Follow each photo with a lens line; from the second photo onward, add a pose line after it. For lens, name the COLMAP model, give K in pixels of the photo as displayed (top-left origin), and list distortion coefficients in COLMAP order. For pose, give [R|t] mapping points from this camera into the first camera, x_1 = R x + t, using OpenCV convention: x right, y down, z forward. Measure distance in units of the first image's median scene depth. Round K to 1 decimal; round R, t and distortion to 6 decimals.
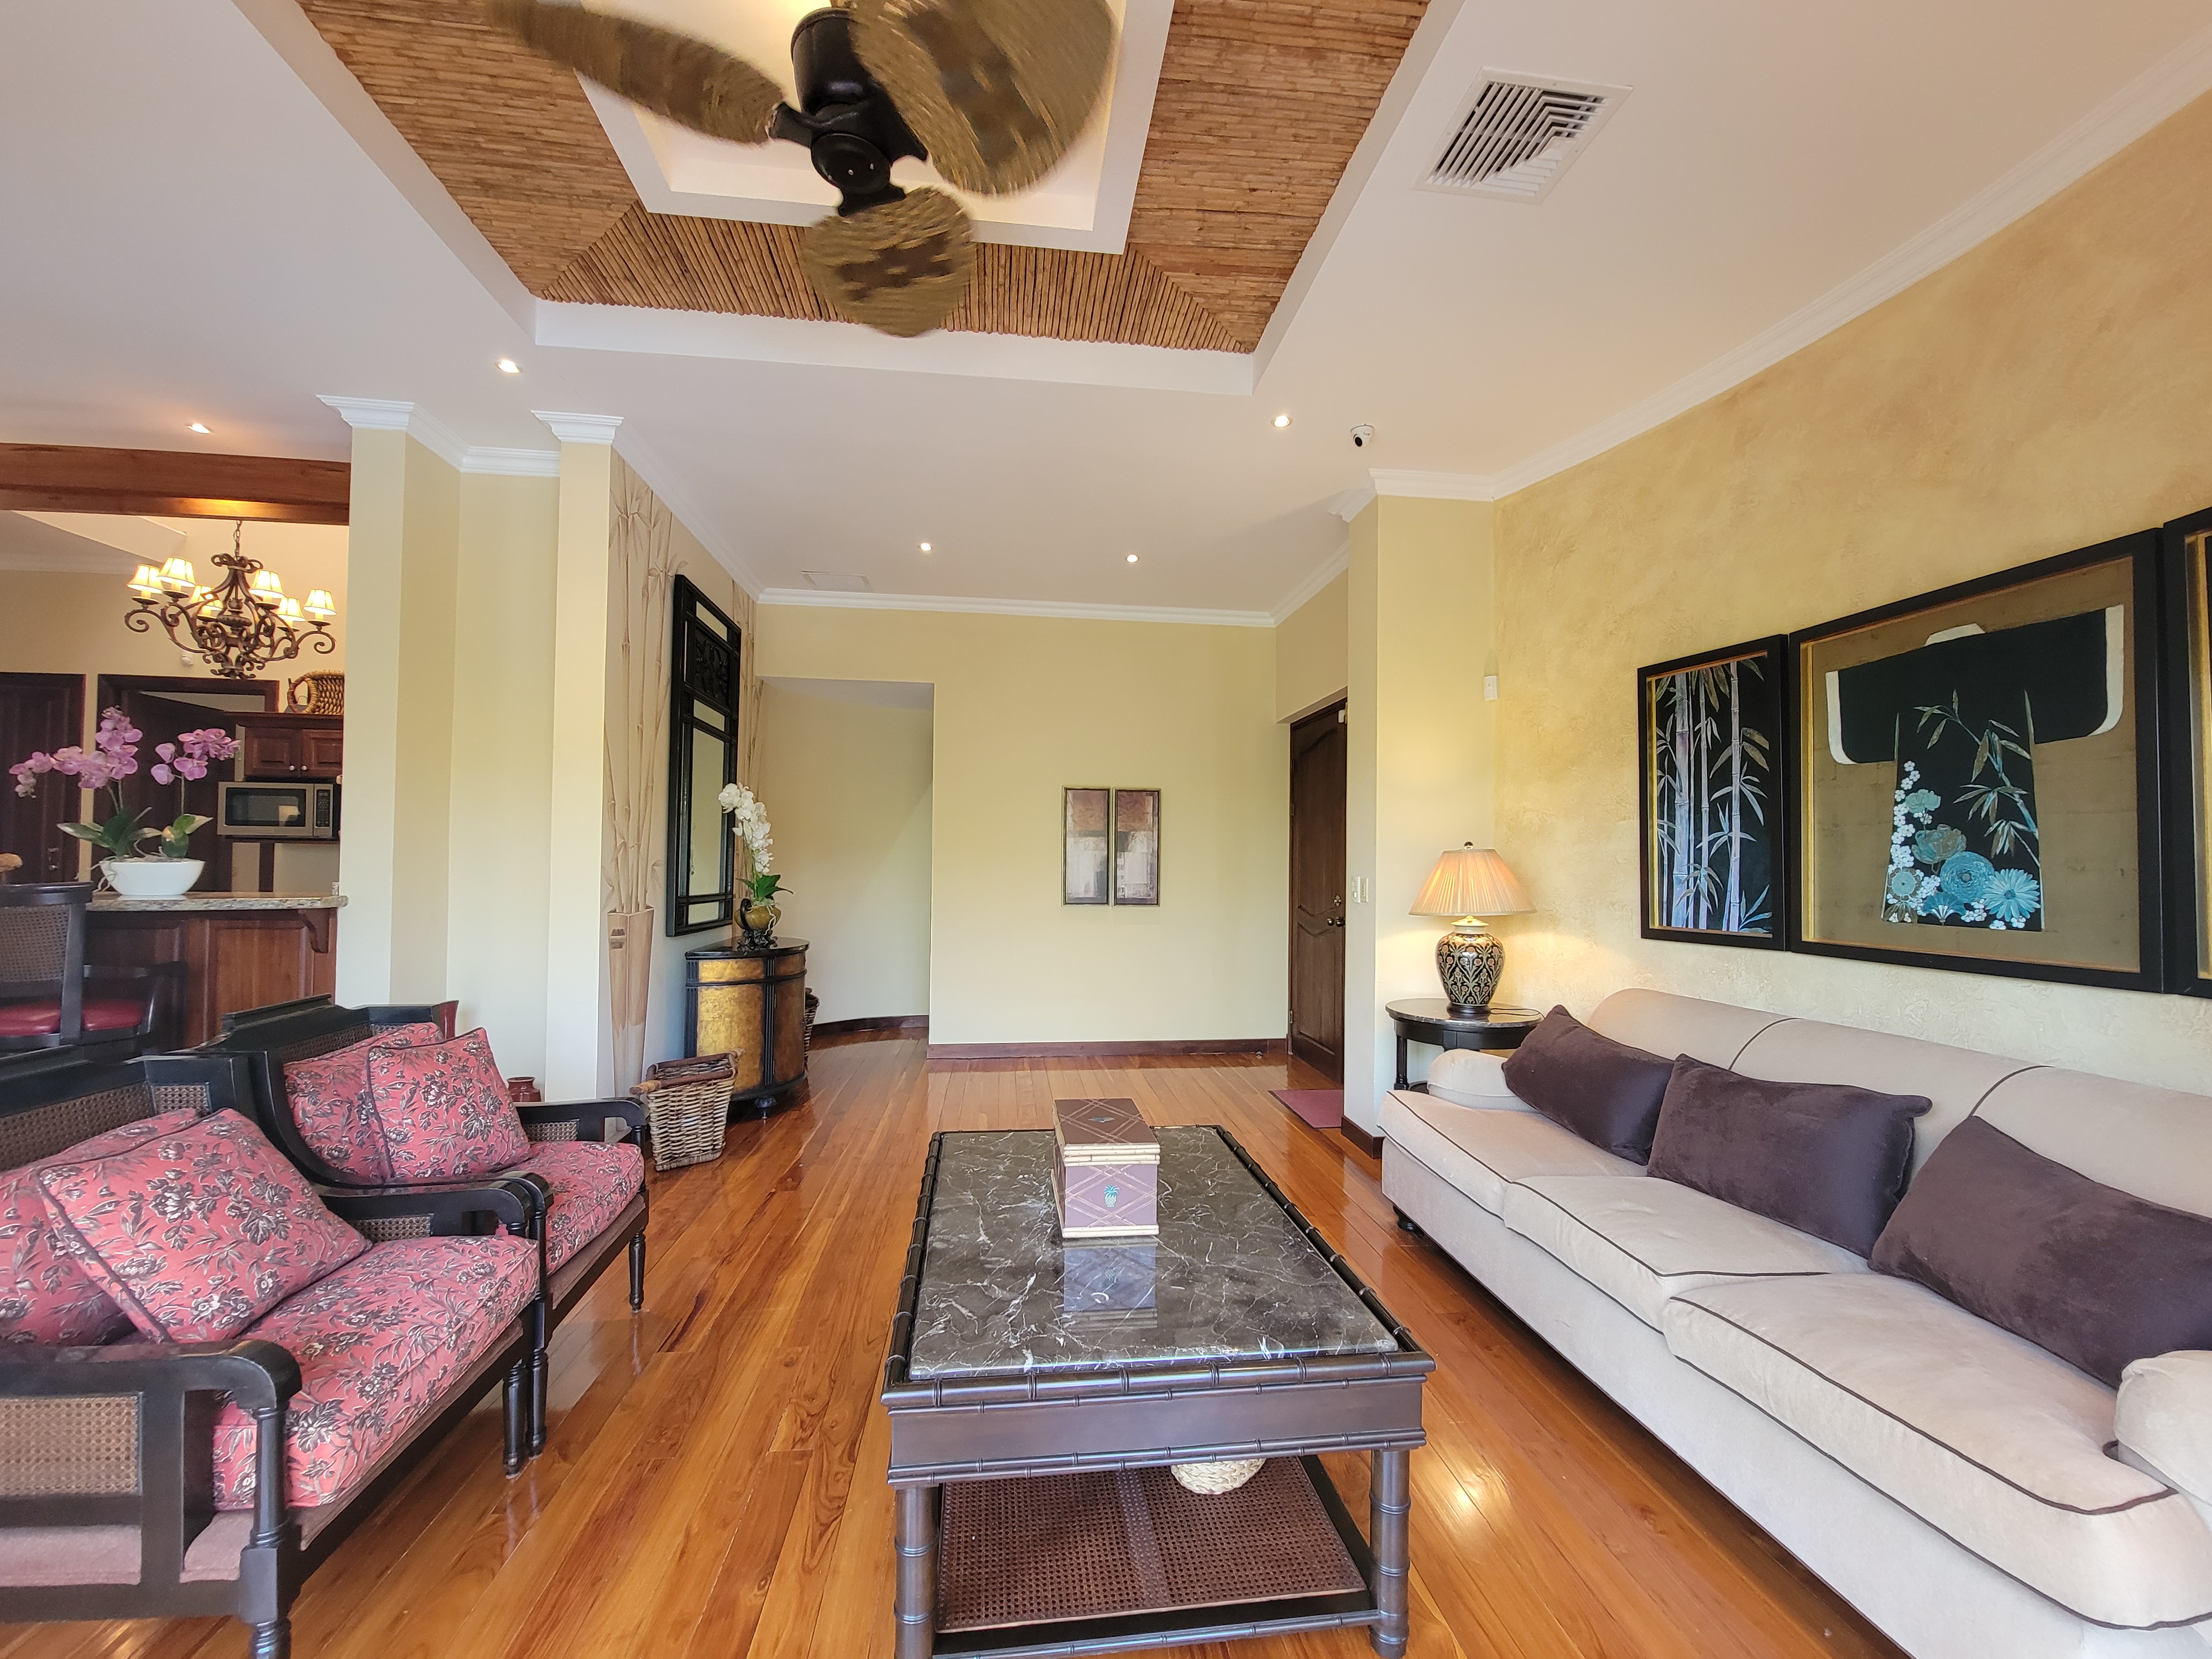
lens RADIAL K [[901.2, 0, 1106.9], [0, 901.2, 849.7], [0, 0, 1]] dist [-0.002175, -0.001219]
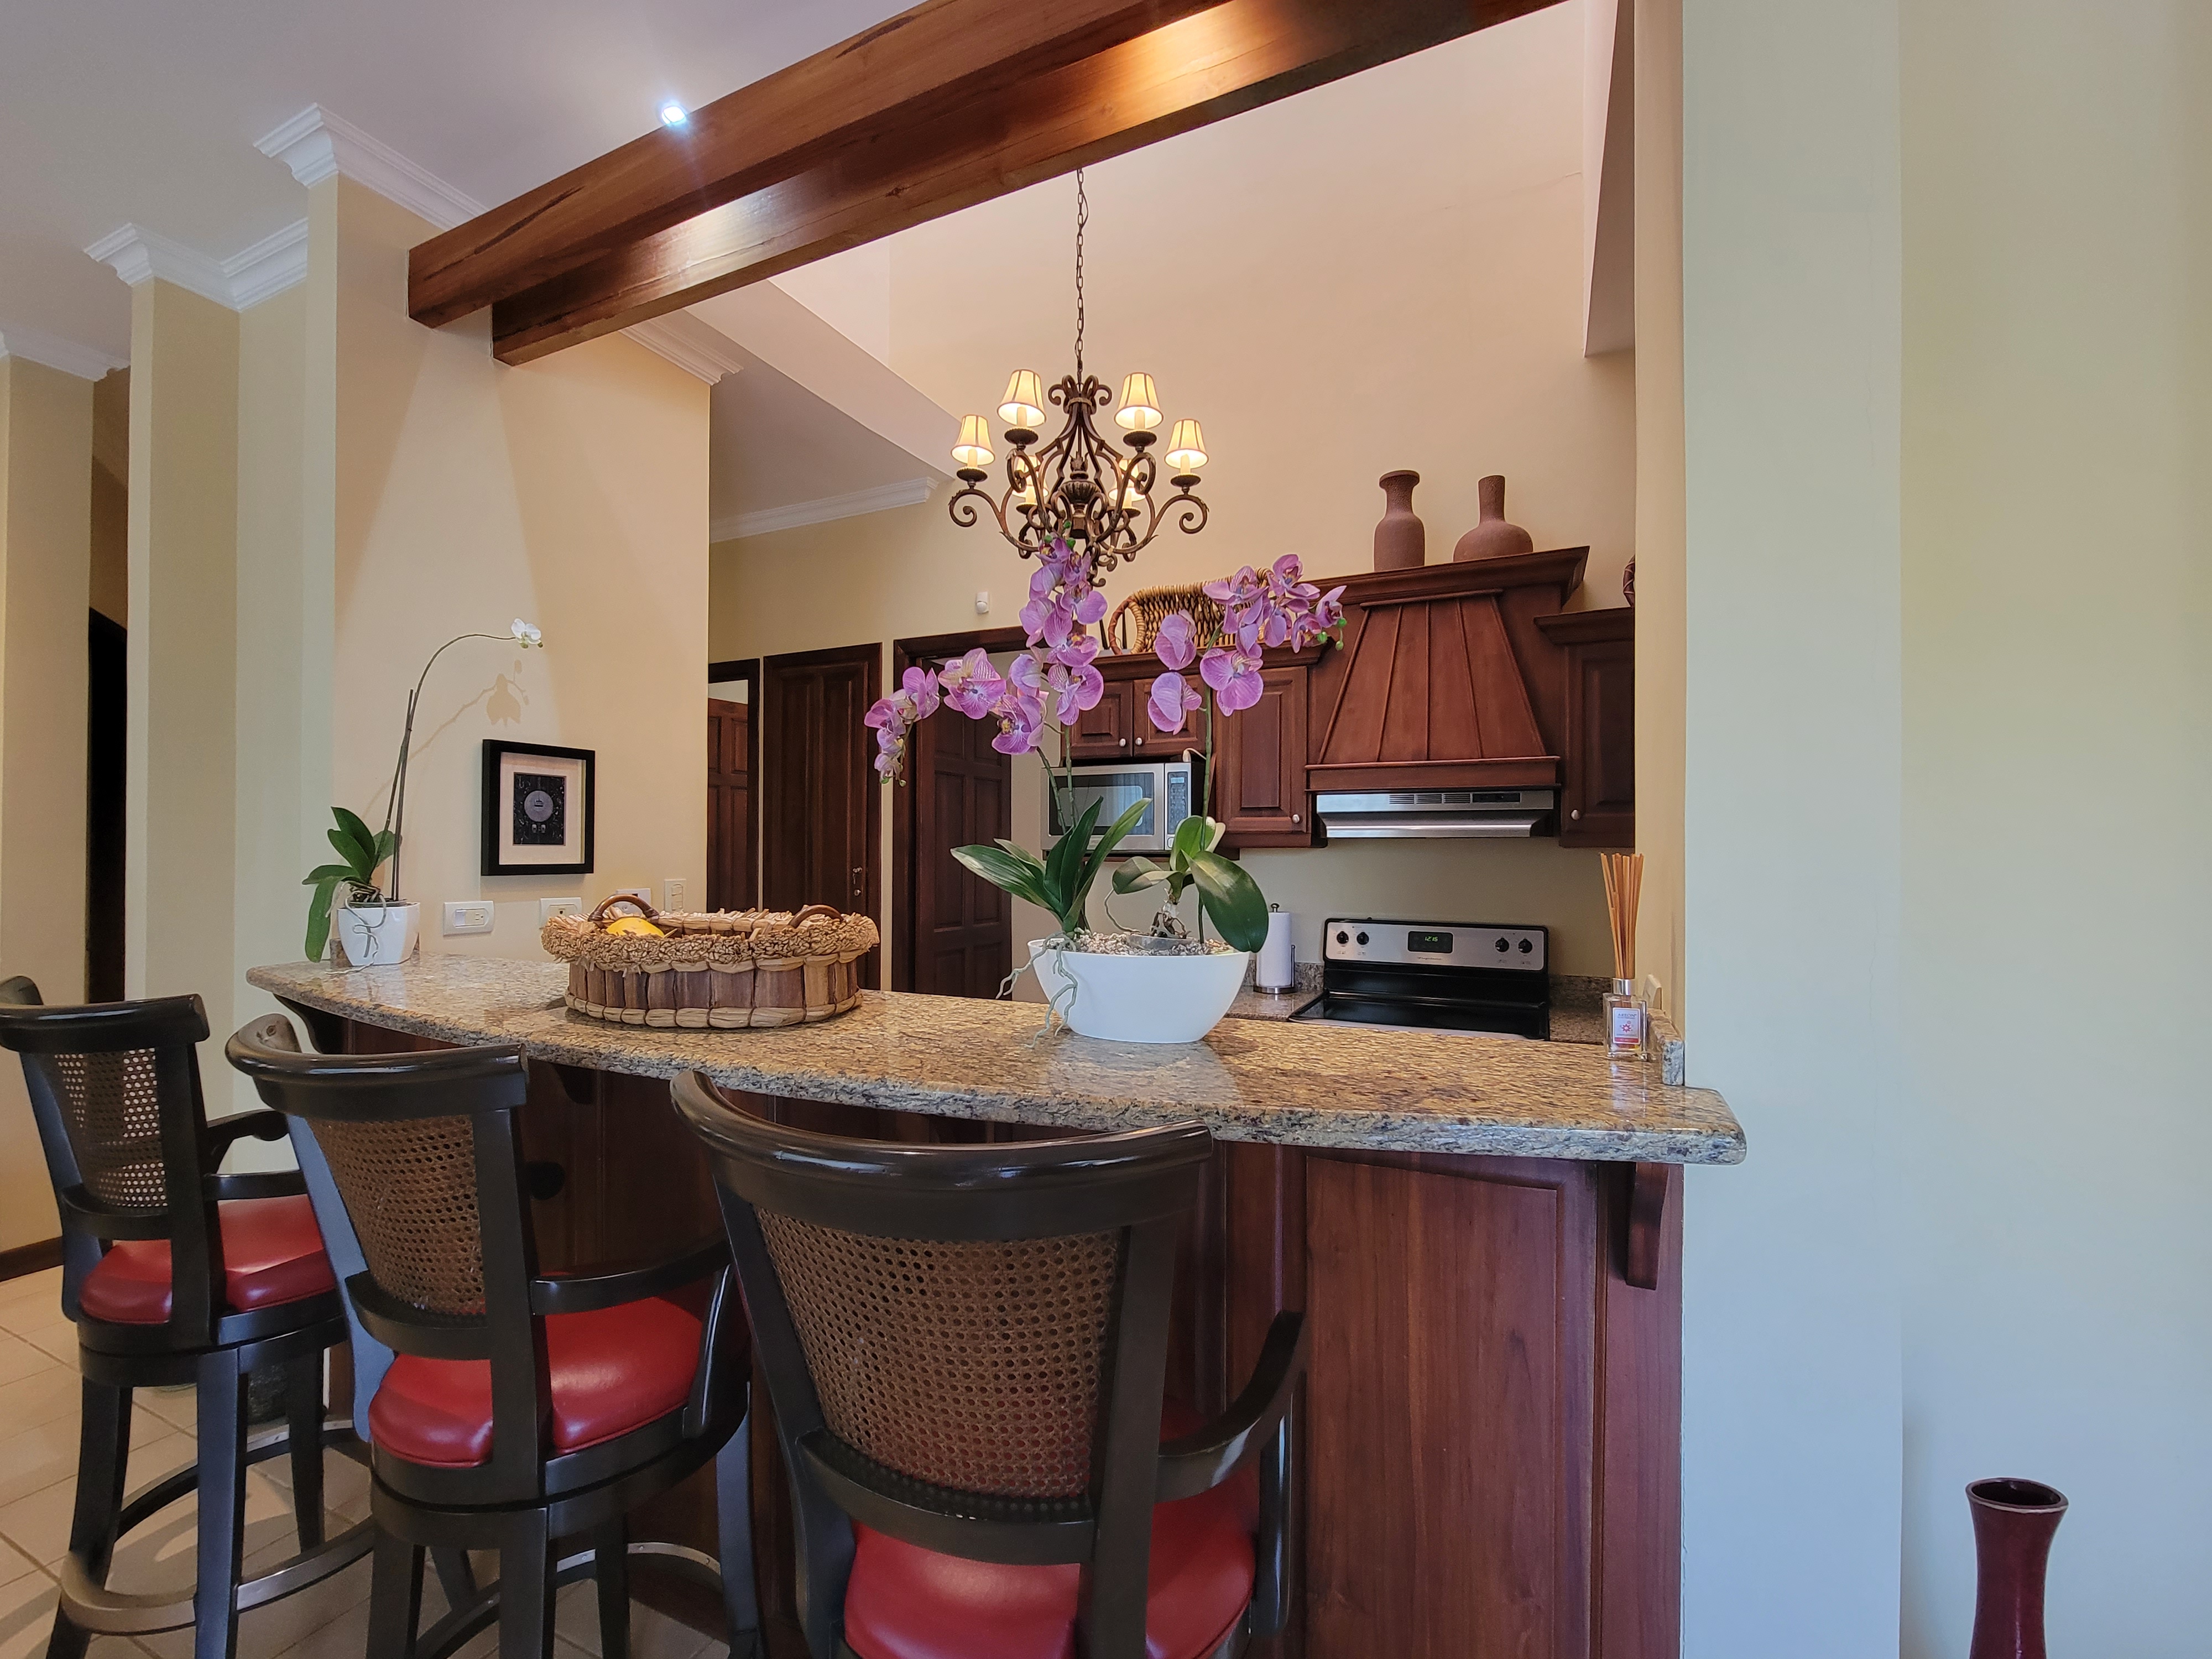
lens RADIAL K [[930.6, 0, 1102.5], [0, 930.6, 852.3], [0, 0, 1]] dist [-0.000904, -0.000372]
pose [[0.842798, -0.008157, -0.538168, -0.957521], [0.015005, 0.999853, 0.008345, -0.031852], [0.538021, -0.015108, 0.842796, 0.739762]]
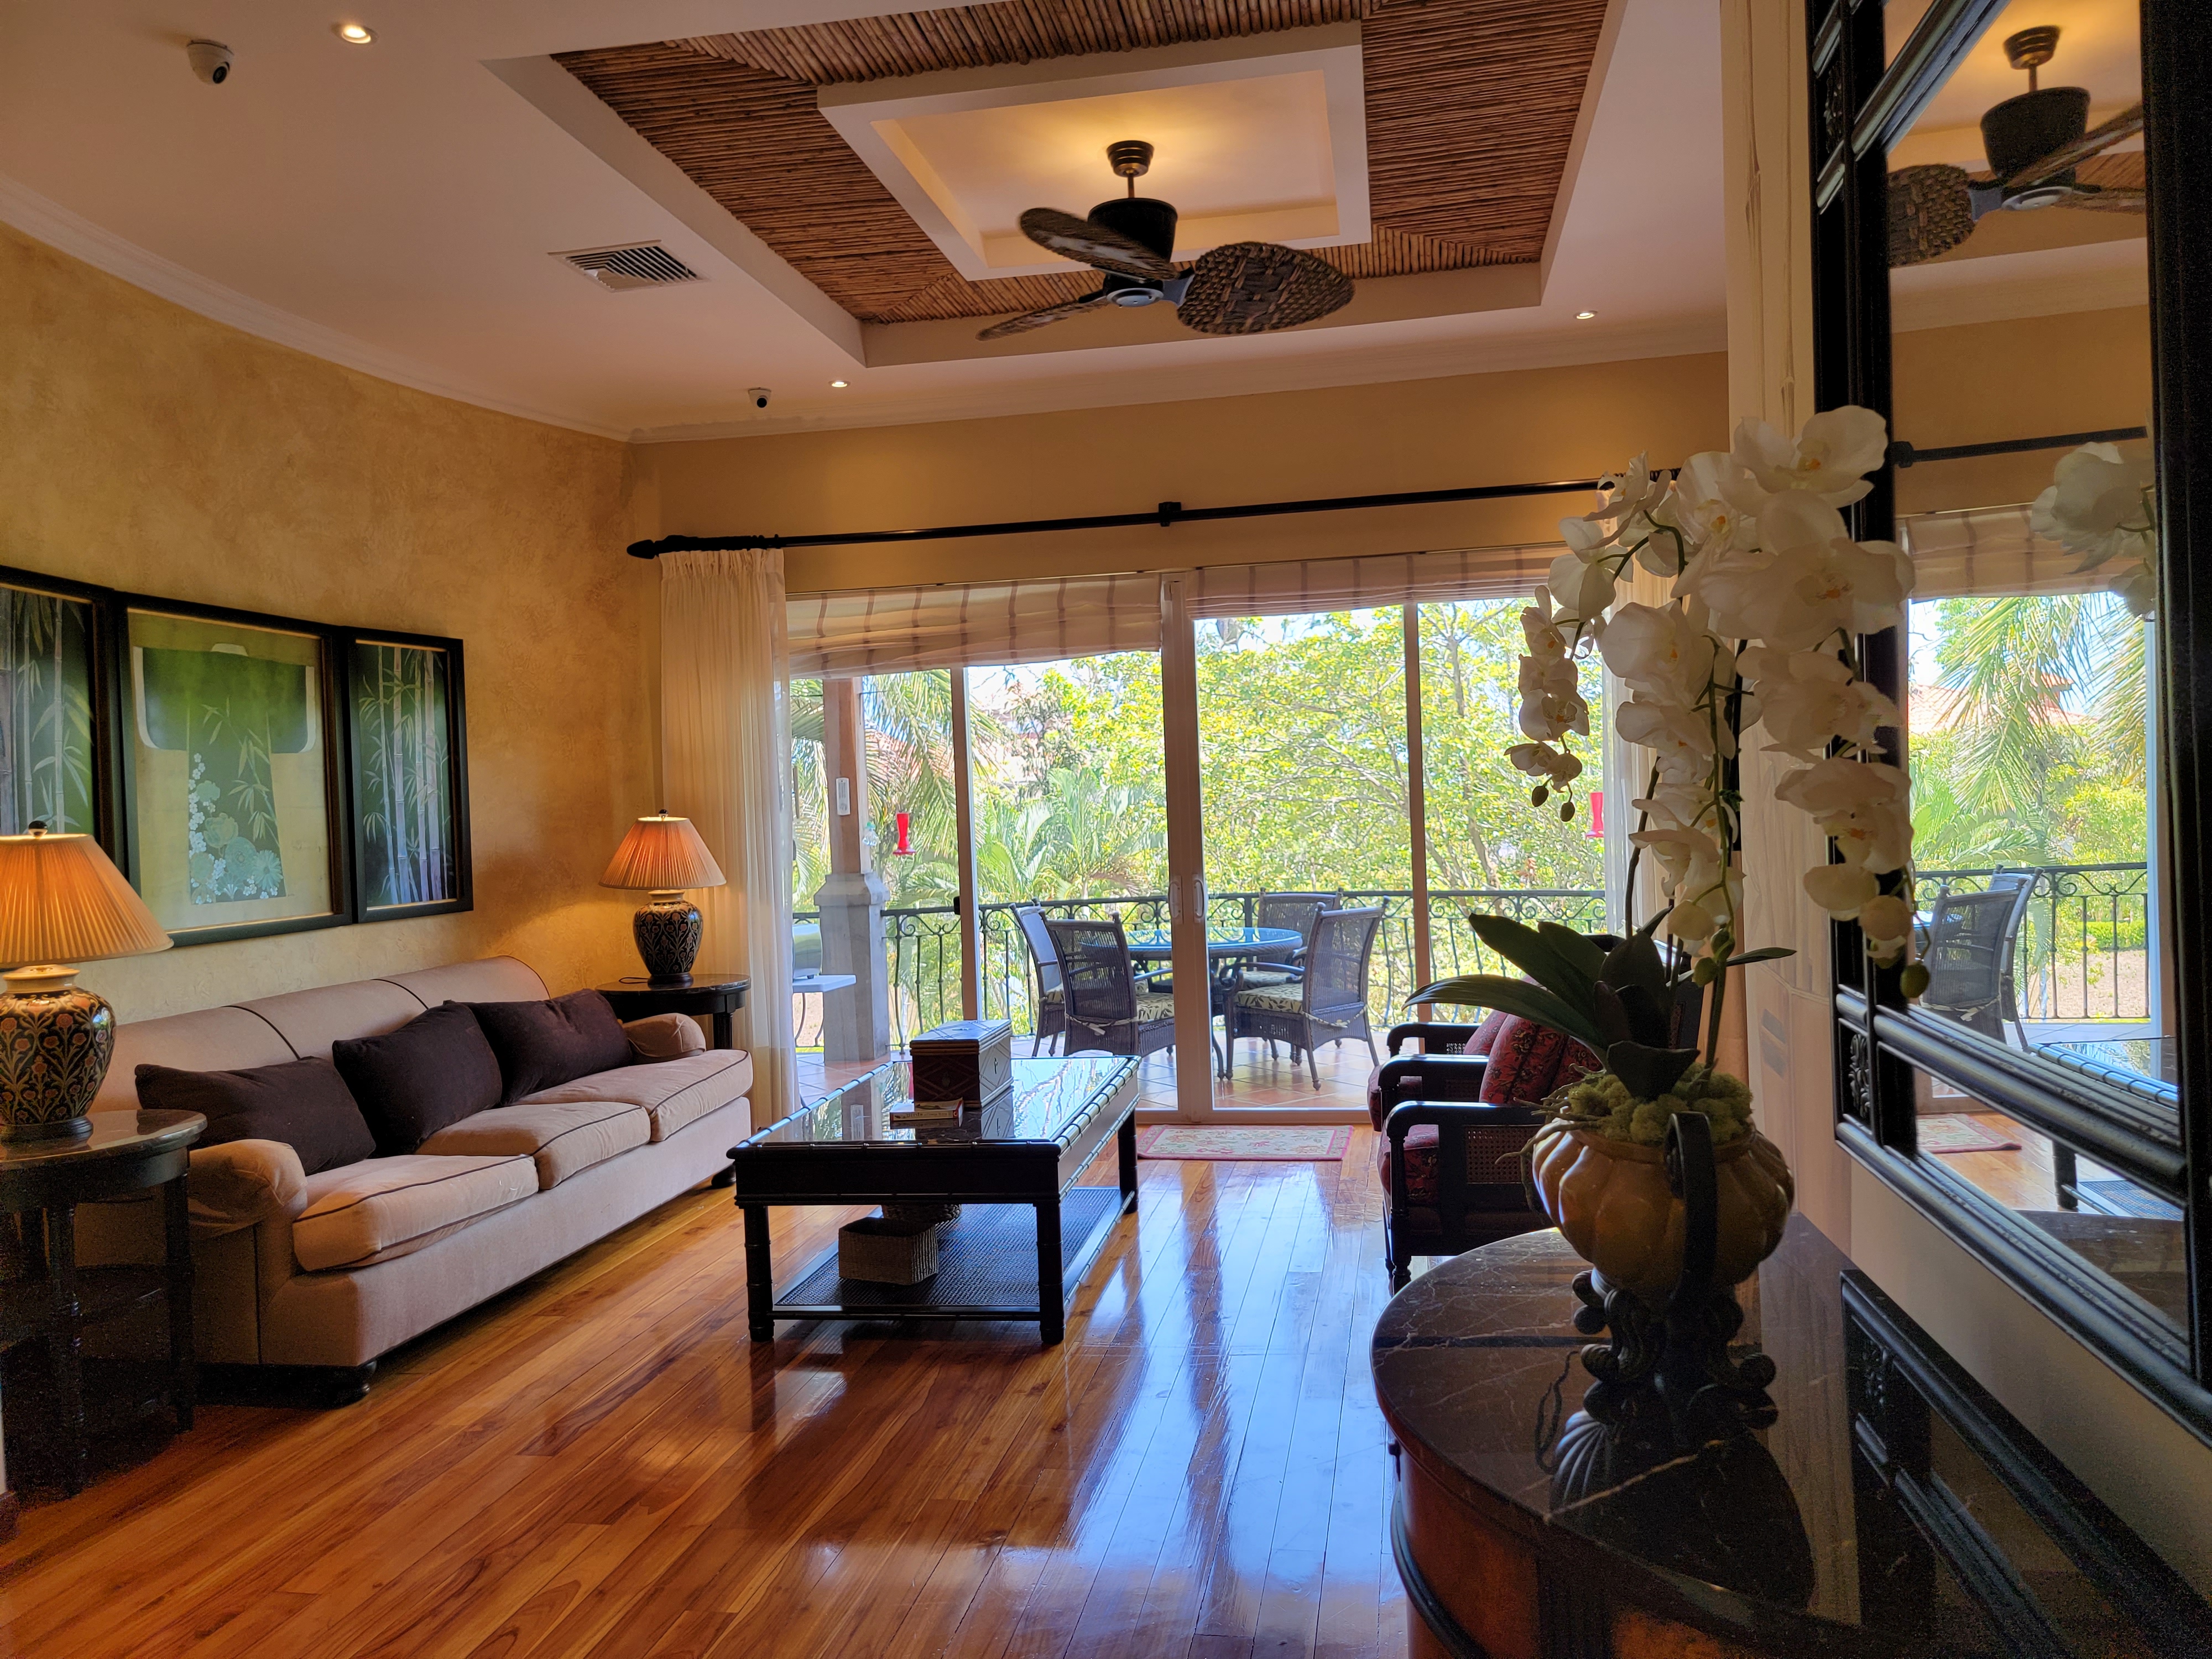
lens RADIAL K [[1541.6, 0, 1106.0], [0, 1541.6, 829.5], [0, 0, 1]] dist [0.067113, 0.002144]
pose [[-0.948420, 0.017113, 0.316554, -0.602933], [0.019163, 0.999811, 0.003364, 0.005767], [-0.316437, 0.009256, -0.948569, 2.017338]]
